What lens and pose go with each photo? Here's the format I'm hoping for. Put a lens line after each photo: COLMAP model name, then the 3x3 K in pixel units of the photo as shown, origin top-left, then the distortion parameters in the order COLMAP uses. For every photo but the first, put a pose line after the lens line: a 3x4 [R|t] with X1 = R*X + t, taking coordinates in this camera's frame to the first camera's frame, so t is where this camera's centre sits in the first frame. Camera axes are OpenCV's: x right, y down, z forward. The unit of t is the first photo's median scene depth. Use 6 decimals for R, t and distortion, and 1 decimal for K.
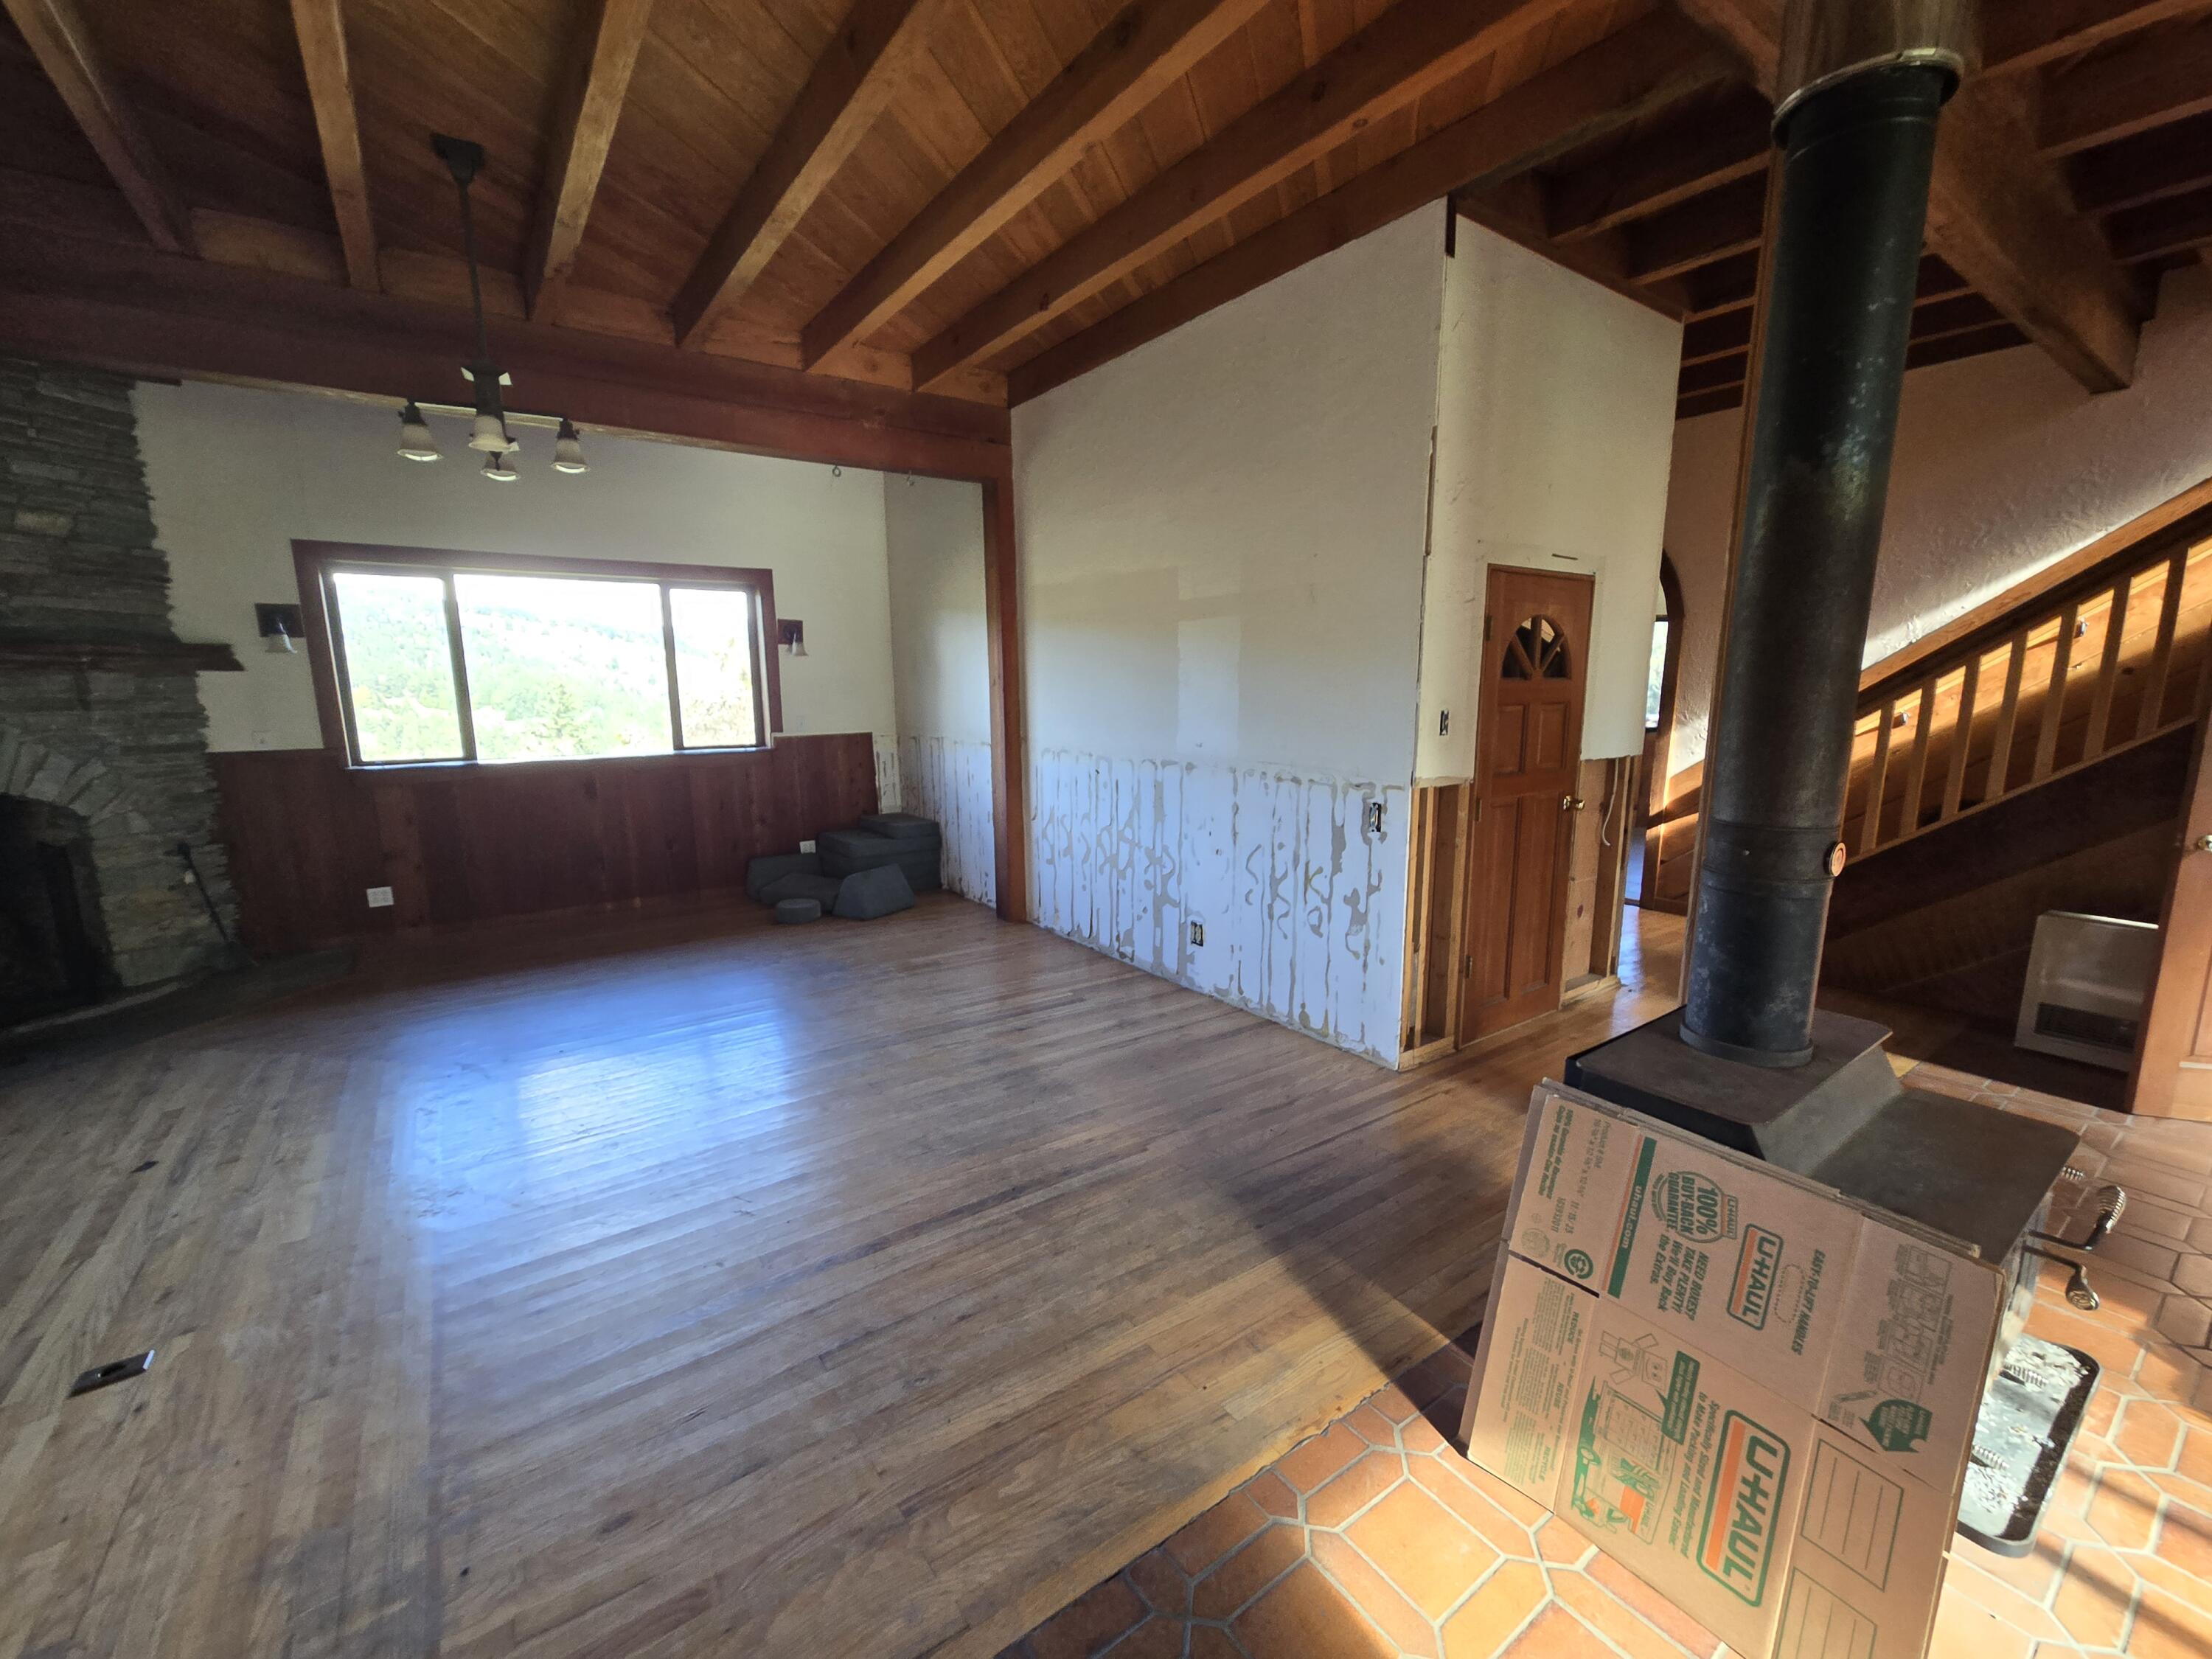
lens RADIAL K [[905.1, 0, 1107.7], [0, 905.1, 846.5], [0, 0, 1]] dist [0.000889, -0.001232]
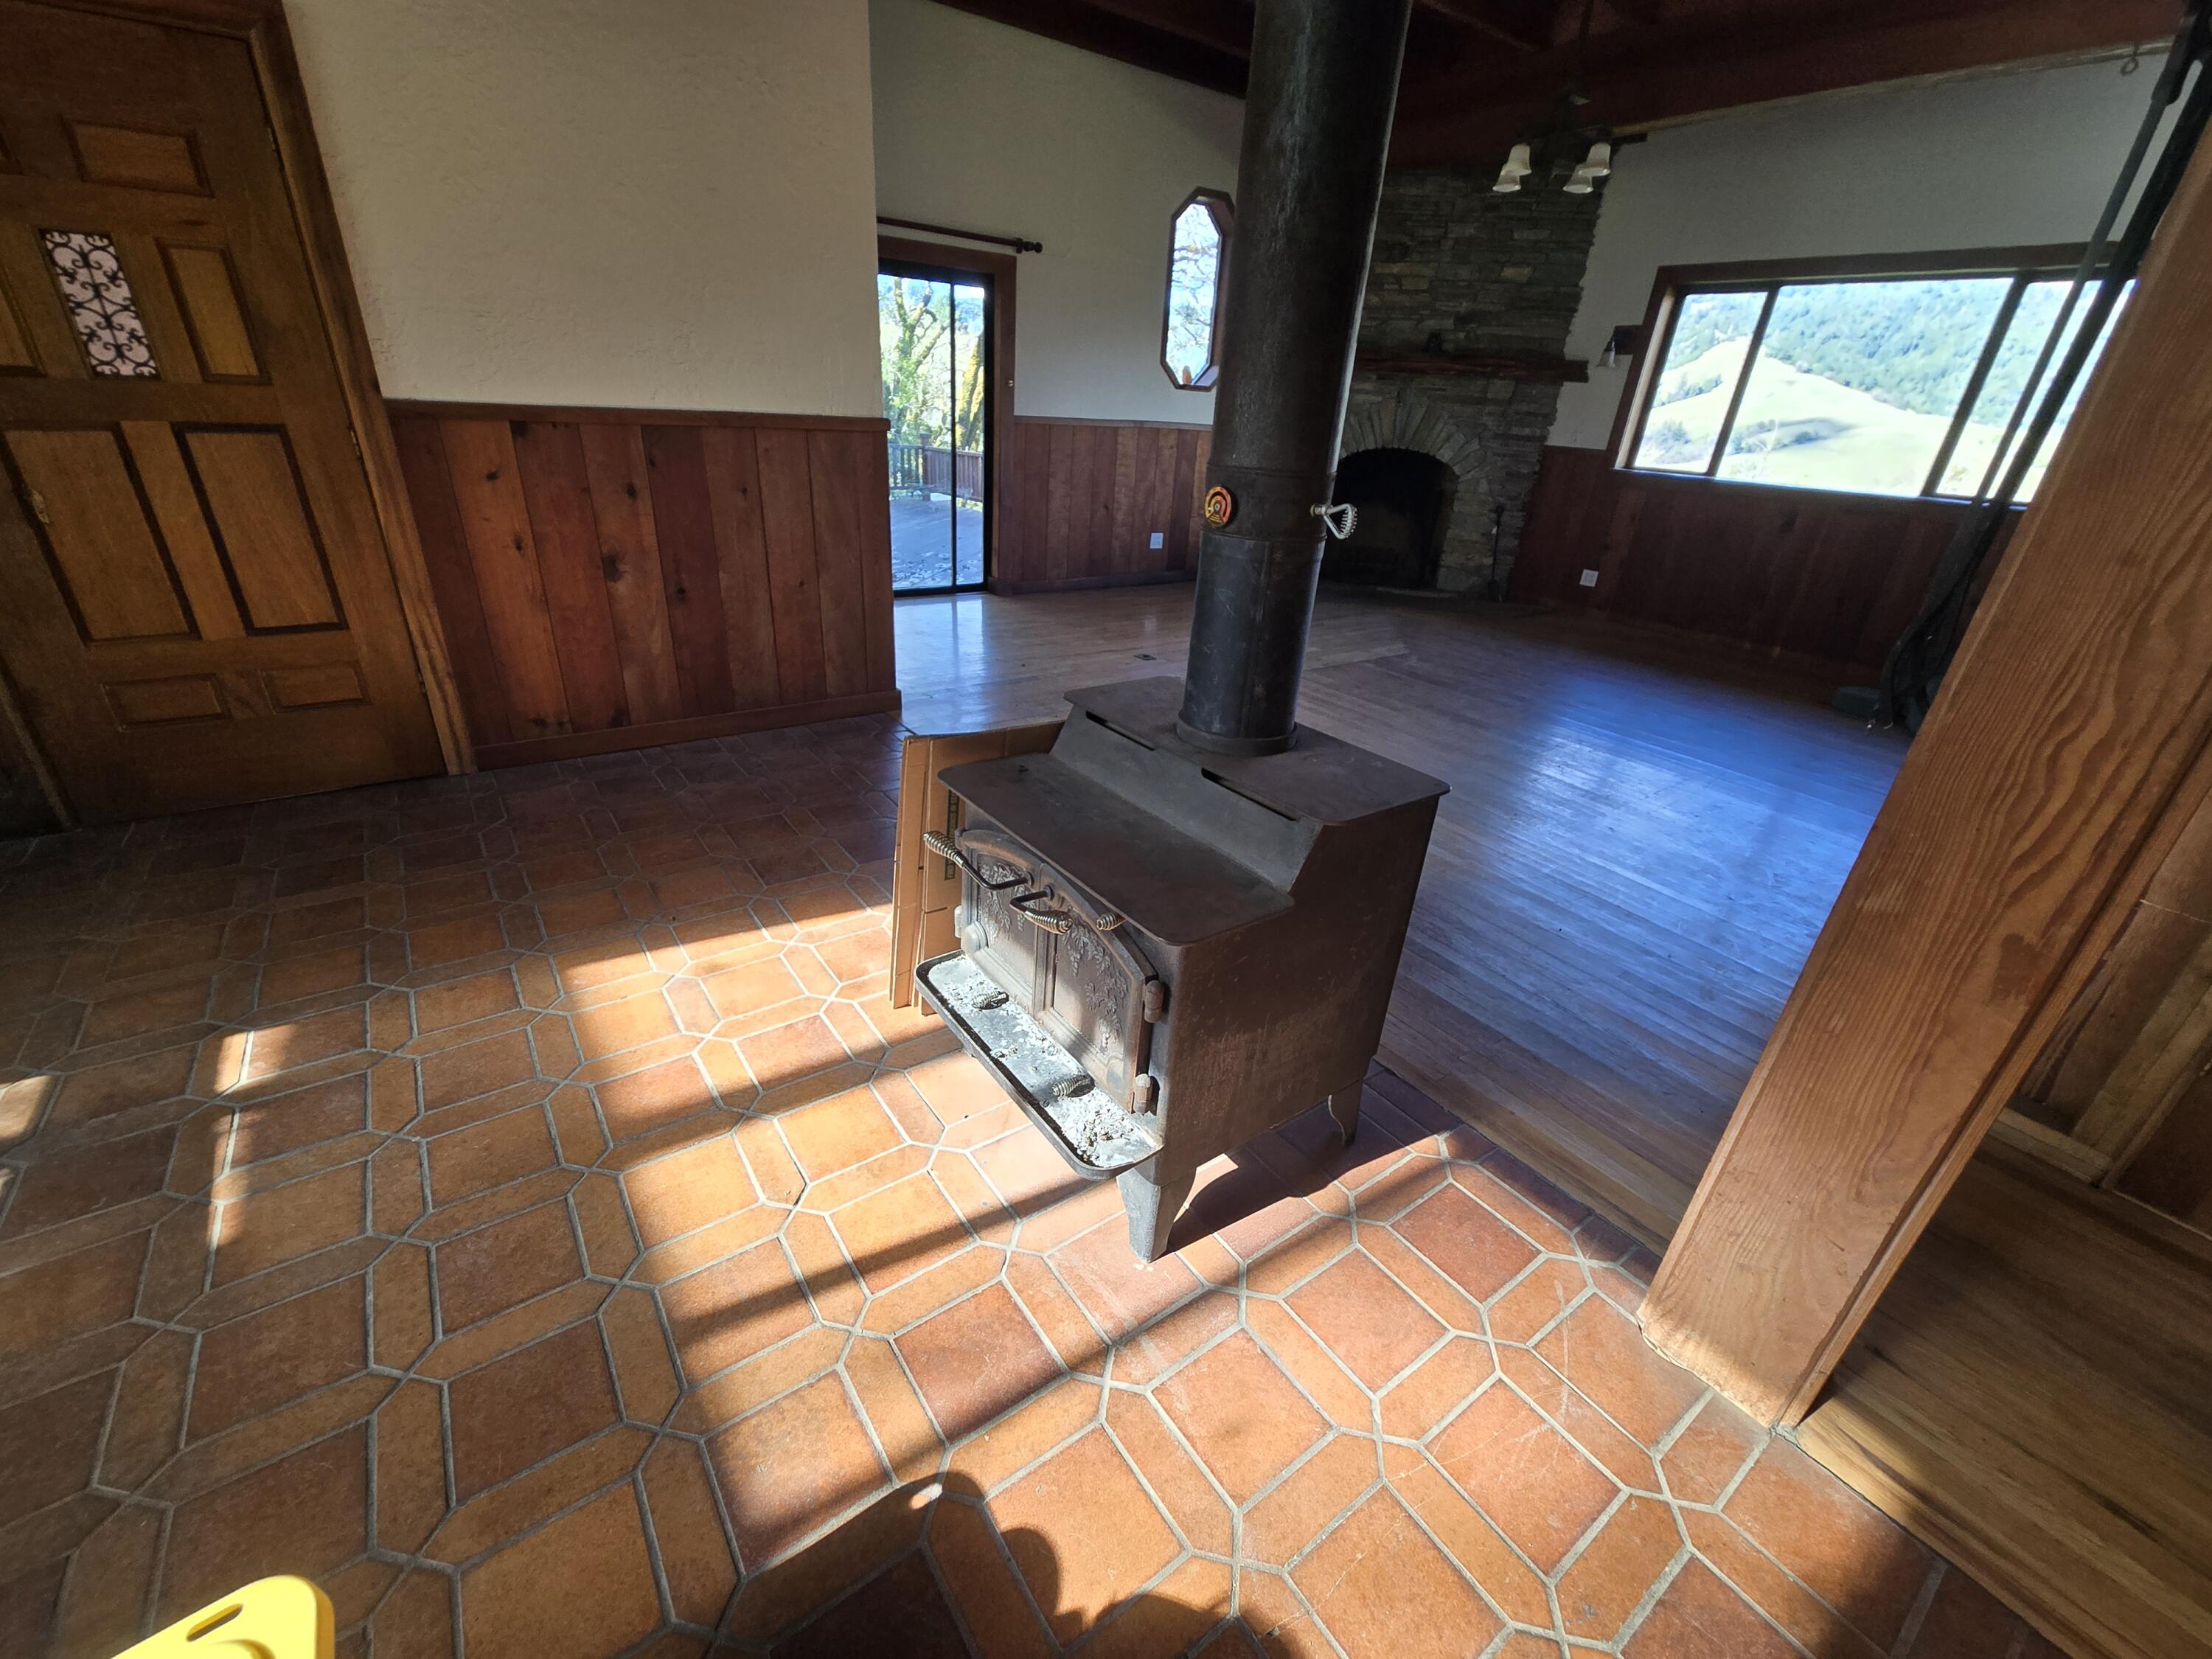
lens RADIAL K [[905.1, 0, 1098.3], [0, 905.1, 831.9], [0, 0, 1]] dist [0.000889, -0.001232]
pose [[-0.002241, 0.436981, -0.899468, 0.563456], [-0.234955, 0.874060, 0.425223, -0.012323], [0.972004, 0.212287, 0.100712, 0.312567]]
